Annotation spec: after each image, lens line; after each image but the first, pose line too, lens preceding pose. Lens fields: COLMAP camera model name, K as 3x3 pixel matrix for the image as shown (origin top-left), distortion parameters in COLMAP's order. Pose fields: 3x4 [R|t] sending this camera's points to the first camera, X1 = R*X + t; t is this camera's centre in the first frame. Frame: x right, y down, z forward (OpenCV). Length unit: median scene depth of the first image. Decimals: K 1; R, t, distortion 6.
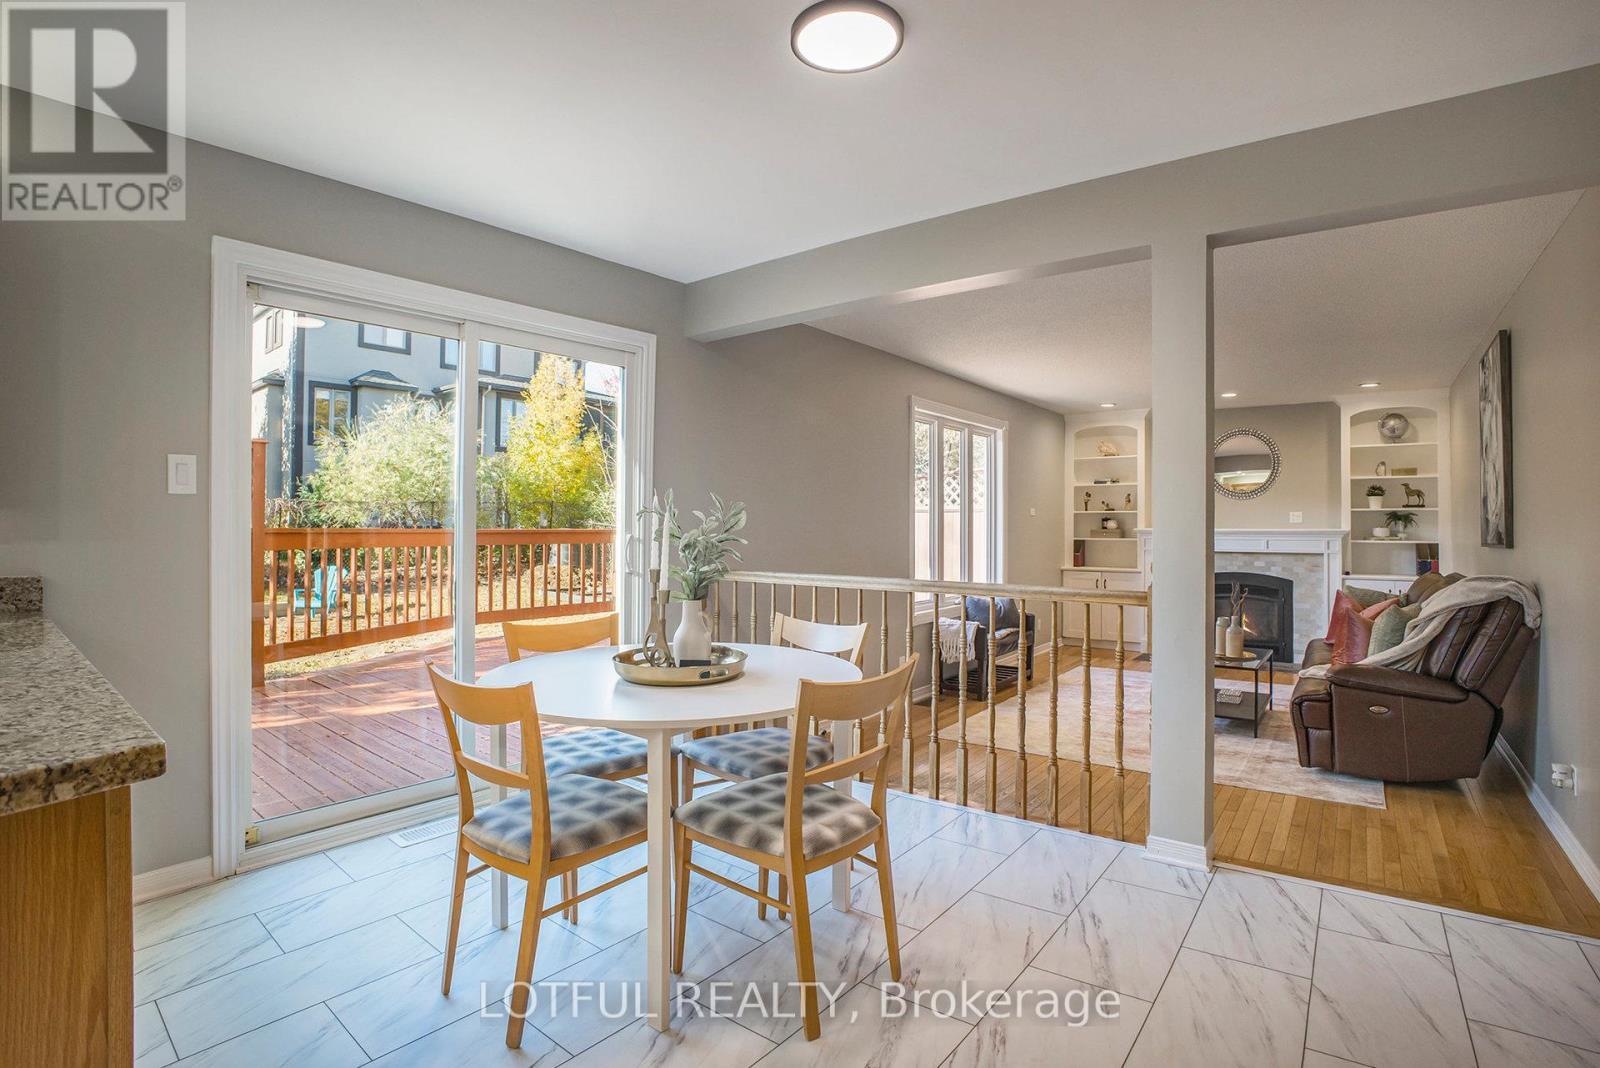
lens RADIAL K [[807.1, 0, 806.0], [0, 807.1, 518.8], [0, 0, 1]] dist [-0.064827, 0.002782]
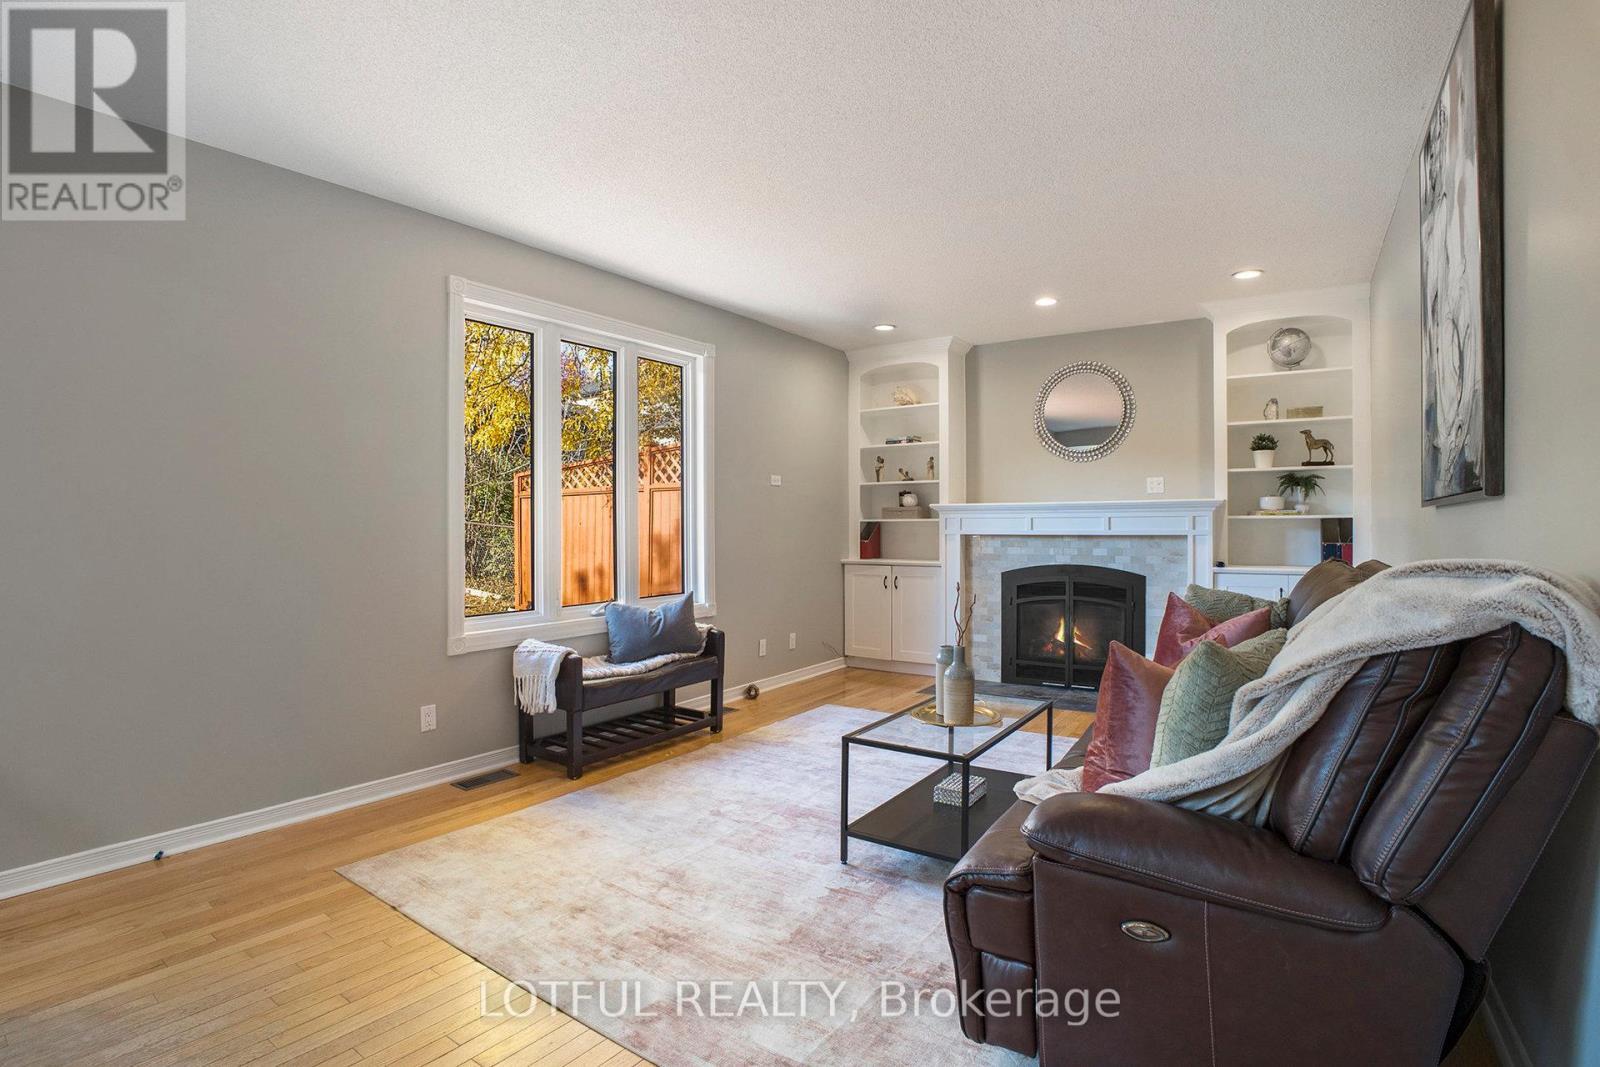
lens RADIAL K [[807.1, 0, 788.7], [0, 807.1, 539.3], [0, 0, 1]] dist [-0.064827, 0.002782]
pose [[0.998941, -0.010420, 0.044823, 0.294660], [0.009217, 0.999594, 0.026971, 0.026679], [-0.045086, -0.026529, 0.998631, 0.342100]]
